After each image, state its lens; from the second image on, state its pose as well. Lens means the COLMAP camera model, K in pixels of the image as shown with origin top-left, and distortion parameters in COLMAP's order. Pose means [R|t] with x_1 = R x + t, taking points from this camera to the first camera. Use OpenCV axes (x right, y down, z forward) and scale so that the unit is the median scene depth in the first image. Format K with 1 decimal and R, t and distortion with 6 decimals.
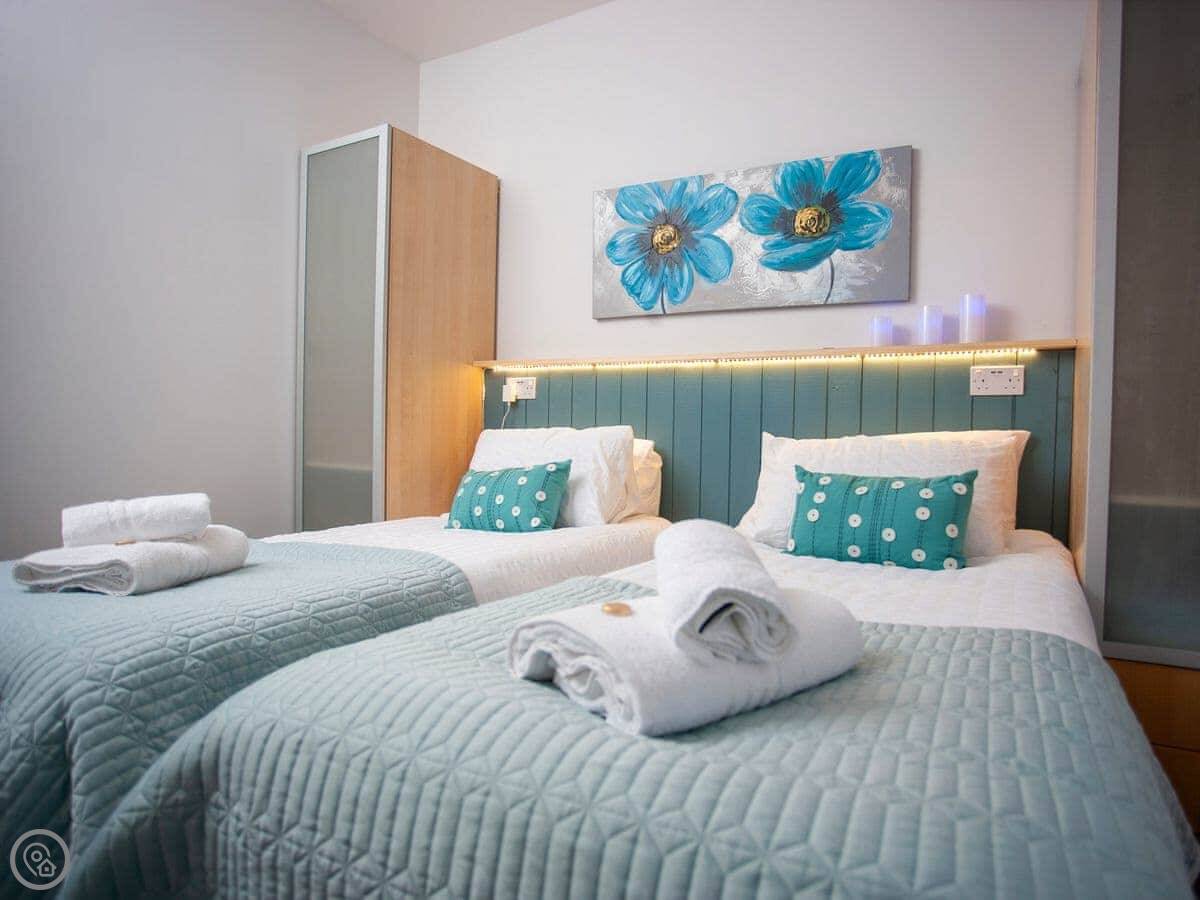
lens RADIAL K [[692.2, 0, 593.6], [0, 692.2, 450.6], [0, 0, 1]] dist [-0.046532, 0.016874]
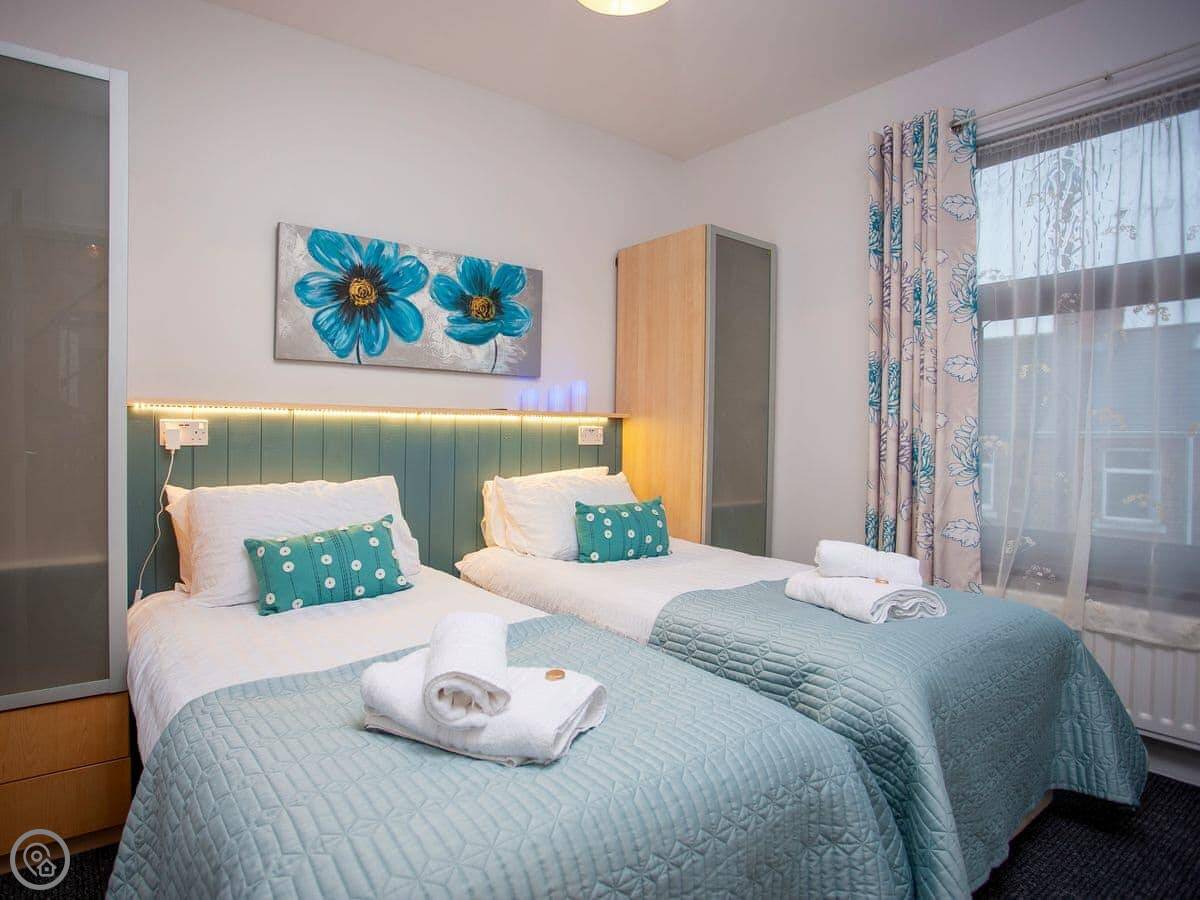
lens RADIAL K [[692.2, 0, 593.6], [0, 692.2, 450.6], [0, 0, 1]] dist [-0.046532, 0.016874]
pose [[0.418202, -0.032570, 0.907770, -0.748640], [0.024788, 0.999394, 0.024437, -0.090133], [-0.908016, 0.012282, 0.418756, 0.263900]]
